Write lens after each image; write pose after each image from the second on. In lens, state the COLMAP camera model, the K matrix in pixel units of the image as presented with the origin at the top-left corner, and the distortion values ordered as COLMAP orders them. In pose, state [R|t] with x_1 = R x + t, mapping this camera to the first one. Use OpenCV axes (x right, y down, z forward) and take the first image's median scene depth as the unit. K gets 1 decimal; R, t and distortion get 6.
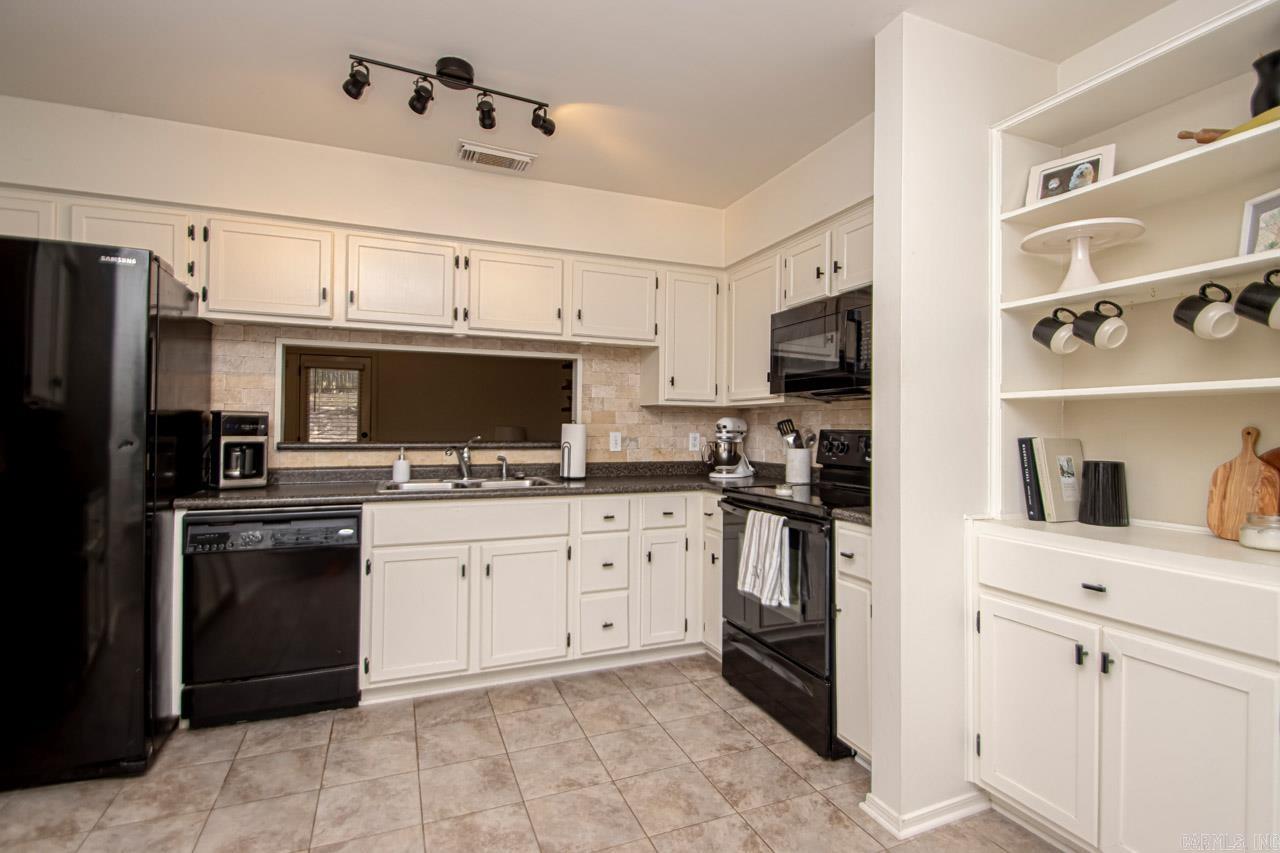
lens RADIAL K [[594.7, 0, 649.8], [0, 594.7, 424.6], [0, 0, 1]] dist [0.017106, -0.017529]
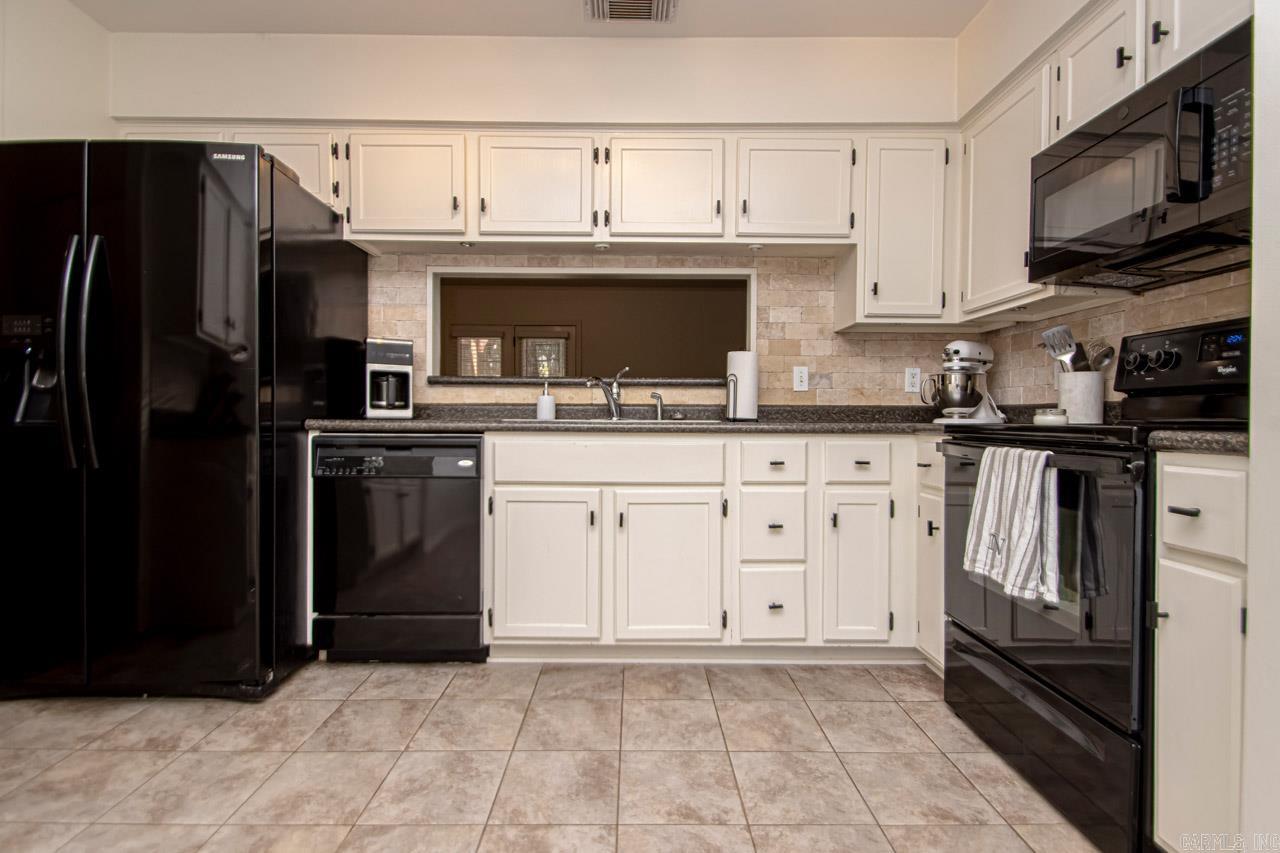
lens RADIAL K [[605.6, 0, 649.3], [0, 605.6, 422.3], [0, 0, 1]] dist [0.028355, -0.019352]
pose [[0.930000, 0.003070, -0.367546, 0.072769], [0.001741, 0.999917, 0.012756, 0.107779], [0.367554, -0.012503, 0.929918, 0.263676]]
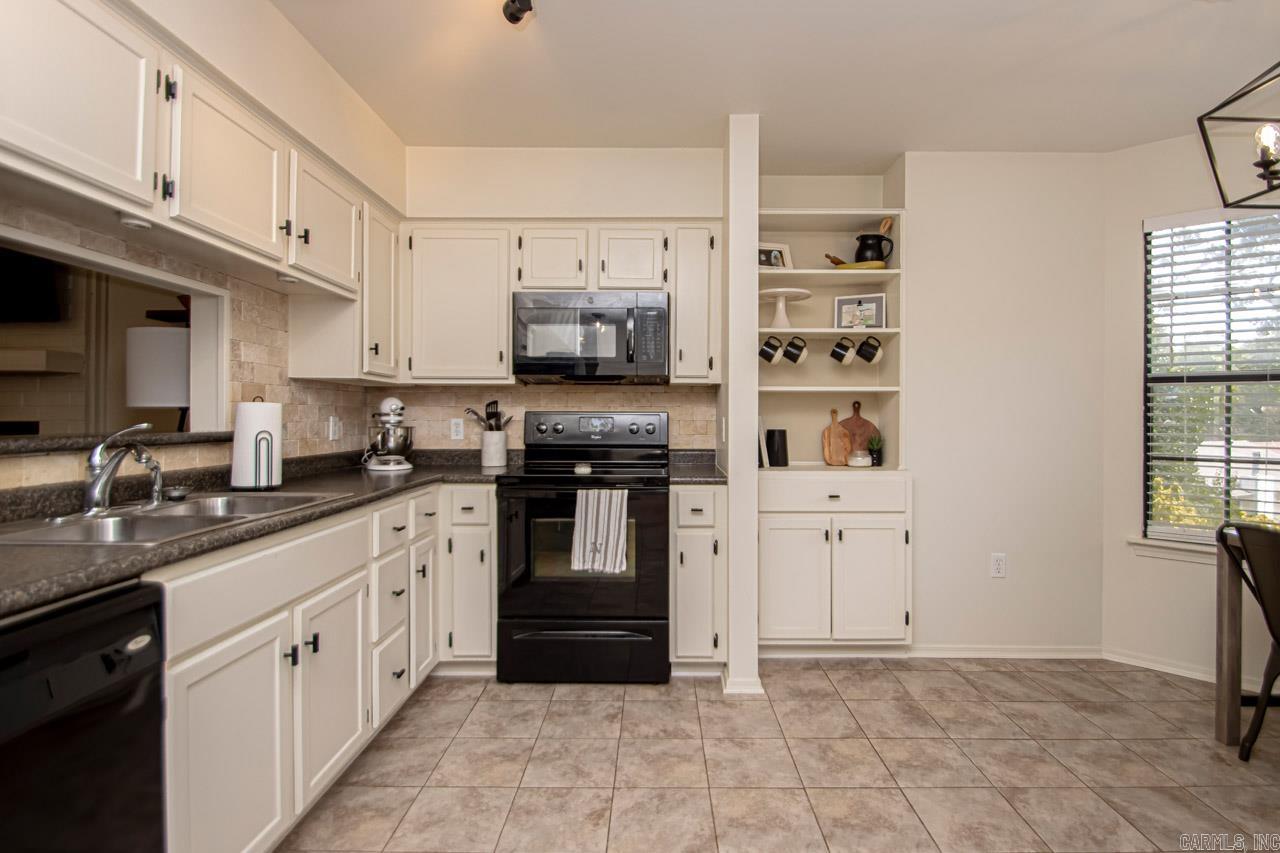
lens RADIAL K [[632.9, 0, 640.0], [0, 632.9, 426.5], [0, 0, 1]] dist [0.003940, -0.021289]
pose [[0.386287, -0.021712, 0.922123, -0.781056], [-0.004156, 0.999672, 0.025279, 0.006857], [-0.922369, -0.013597, 0.386070, 0.488039]]
